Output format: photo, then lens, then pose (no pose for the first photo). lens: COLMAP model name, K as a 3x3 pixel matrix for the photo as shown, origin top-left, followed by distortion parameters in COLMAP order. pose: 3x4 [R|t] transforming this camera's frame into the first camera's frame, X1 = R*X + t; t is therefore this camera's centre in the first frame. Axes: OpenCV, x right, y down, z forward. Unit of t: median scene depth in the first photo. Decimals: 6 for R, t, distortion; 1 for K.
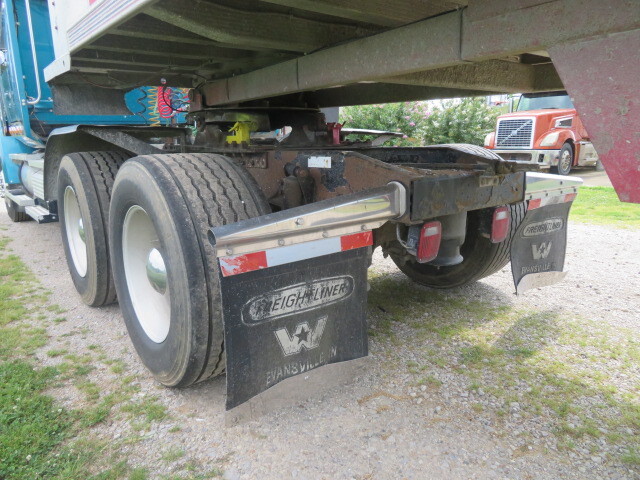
lens RADIAL K [[460.3, 0, 320.0], [0, 460.3, 240.0], [0, 0, 1]] dist [-0.009898, 0.005676]
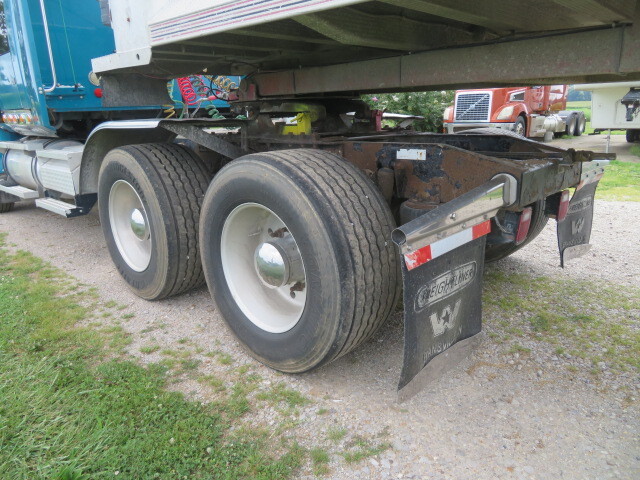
lens RADIAL K [[460.3, 0, 320.0], [0, 460.3, 240.0], [0, 0, 1]] dist [-0.009898, 0.005676]
pose [[0.992109, -0.046940, 0.116261, -0.352471], [0.040413, 0.997506, 0.057871, -0.042957], [-0.118687, -0.052715, 0.991531, -0.040605]]
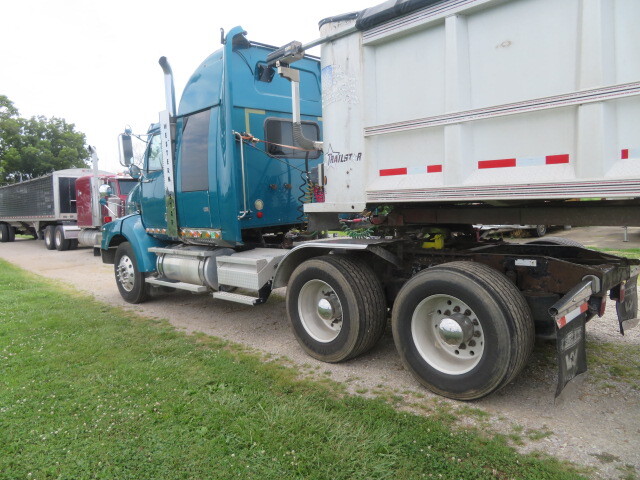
lens RADIAL K [[460.3, 0, 320.0], [0, 460.3, 240.0], [0, 0, 1]] dist [-0.009898, 0.005676]
pose [[0.994219, -0.043238, 0.098278, -0.968069], [0.055939, 0.989882, -0.130399, -0.072876], [-0.091645, 0.135143, 0.986579, -0.673032]]
